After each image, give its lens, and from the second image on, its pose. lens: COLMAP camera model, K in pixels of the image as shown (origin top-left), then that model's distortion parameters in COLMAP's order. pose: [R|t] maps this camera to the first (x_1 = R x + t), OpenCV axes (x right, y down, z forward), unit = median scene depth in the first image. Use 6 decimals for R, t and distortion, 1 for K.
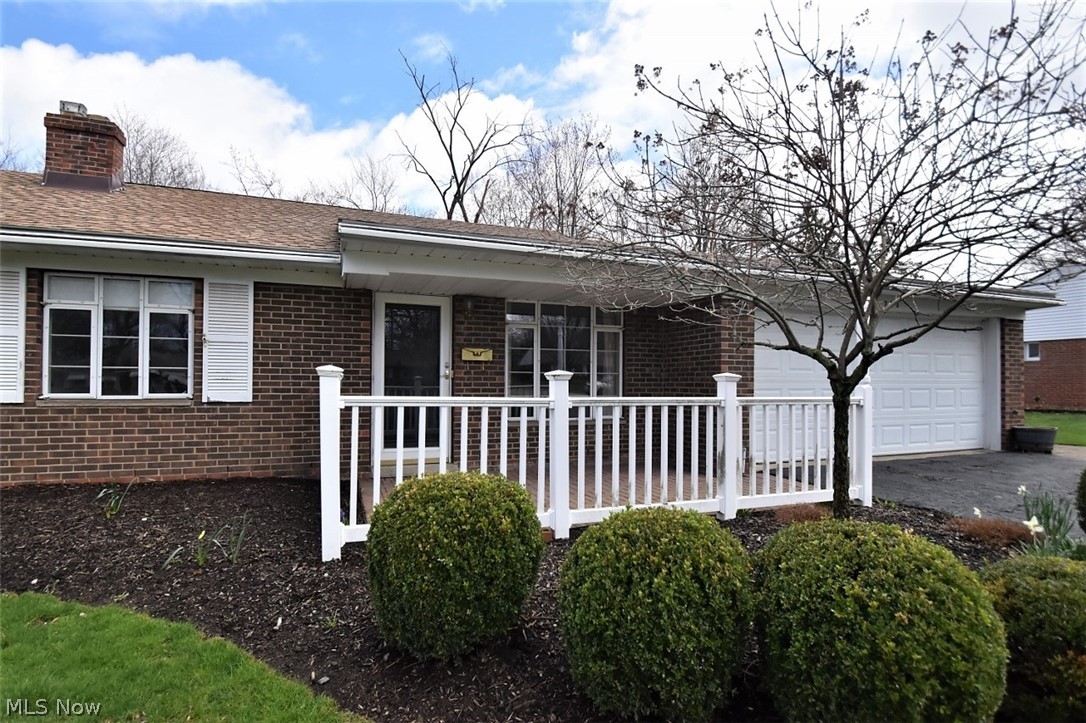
lens RADIAL K [[593.0, 0, 543.0], [0, 593.0, 361.5], [0, 0, 1]] dist [-0.001441, -0.000323]
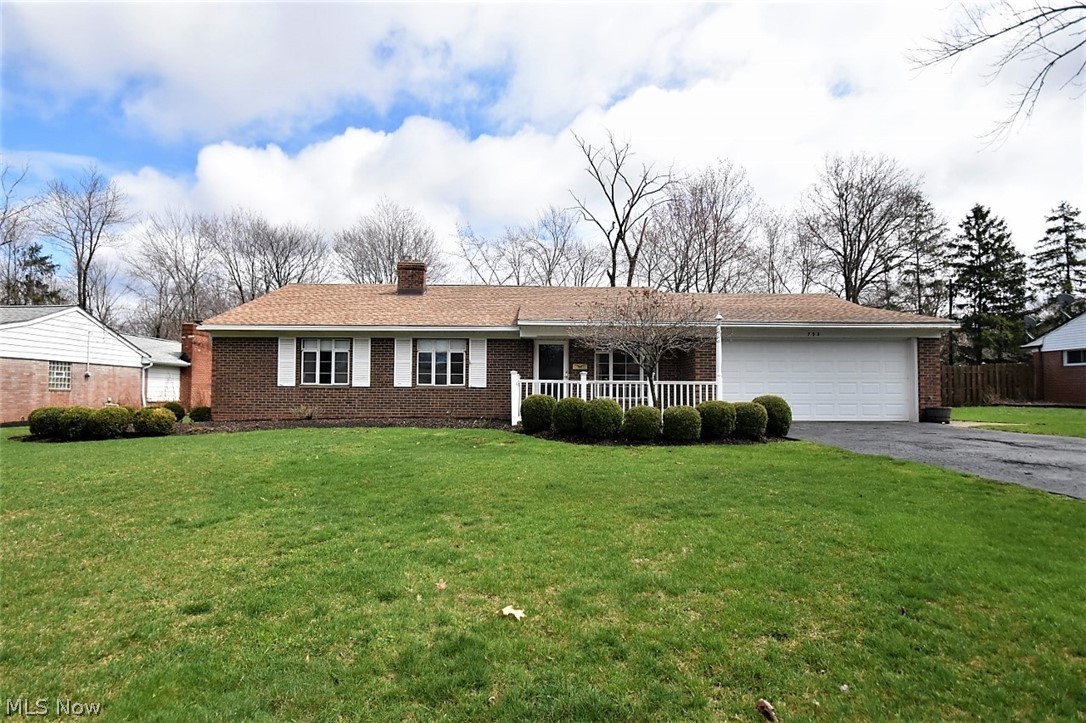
lens RADIAL K [[593.0, 0, 543.0], [0, 593.0, 361.5], [0, 0, 1]] dist [-0.001441, -0.000323]
pose [[0.950455, -0.018776, -0.310295, 0.447471], [0.013545, 0.999728, -0.019005, 0.009020], [0.310567, 0.013860, 0.950450, -1.141783]]
